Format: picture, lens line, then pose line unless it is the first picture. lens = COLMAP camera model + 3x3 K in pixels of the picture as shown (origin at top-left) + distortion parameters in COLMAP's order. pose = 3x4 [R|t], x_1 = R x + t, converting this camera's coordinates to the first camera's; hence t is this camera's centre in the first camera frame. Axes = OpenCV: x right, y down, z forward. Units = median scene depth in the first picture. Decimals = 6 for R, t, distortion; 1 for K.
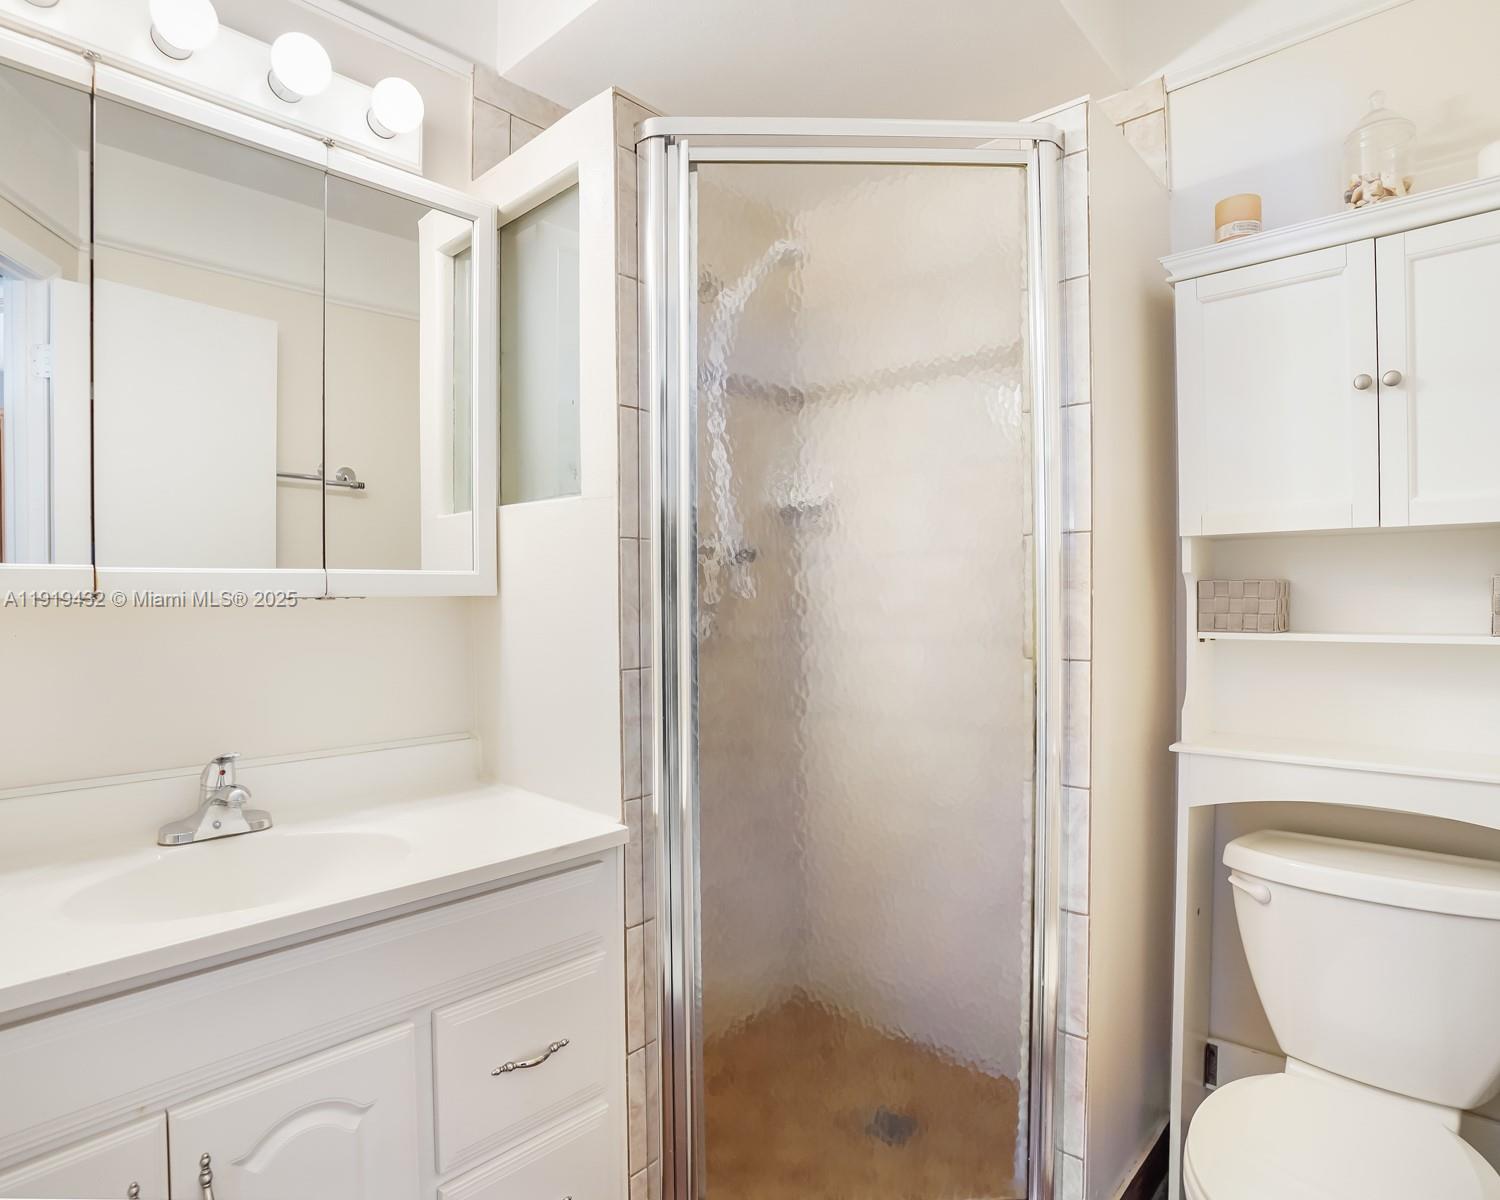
lens RADIAL K [[843.2, 0, 747.6], [0, 843.2, 606.0], [0, 0, 1]] dist [-0.077480, 0.031329]
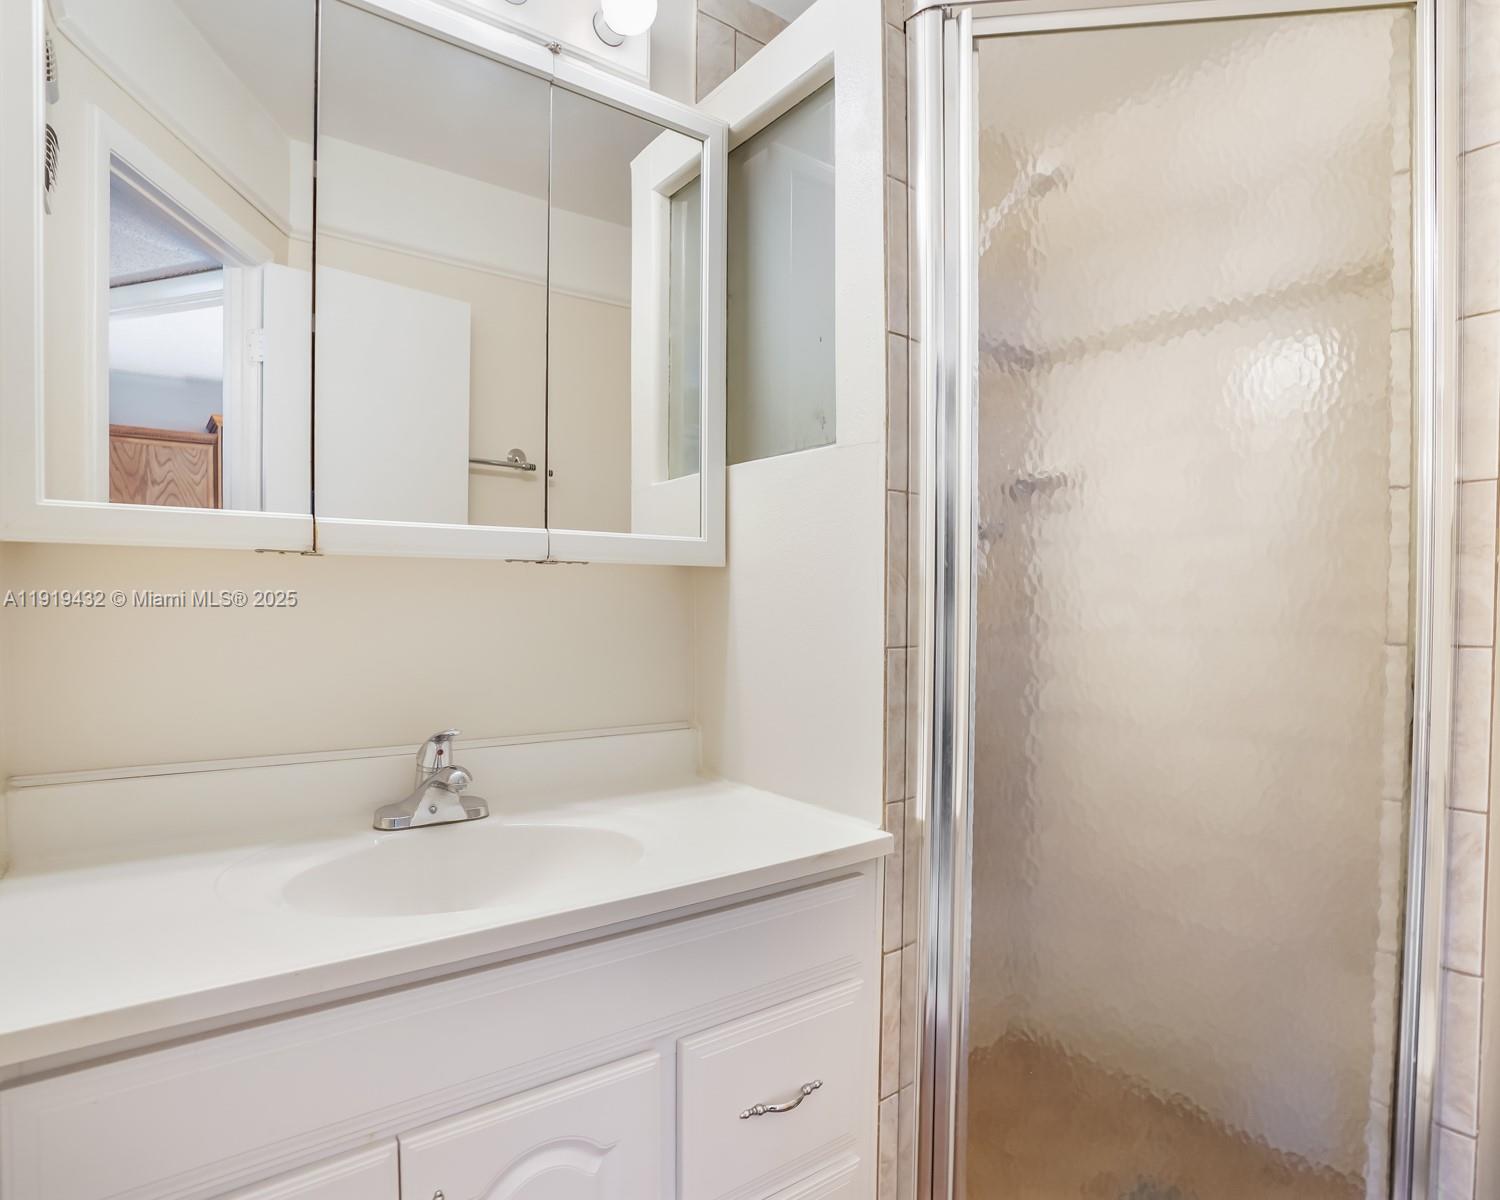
lens RADIAL K [[855.7, 0, 752.9], [0, 855.7, 630.3], [0, 0, 1]] dist [-0.082485, 0.033615]
pose [[0.985024, 0.015388, -0.171731, -0.133653], [-0.012468, 0.999759, 0.018067, 0.044385], [0.171968, -0.015656, 0.984978, 0.136228]]
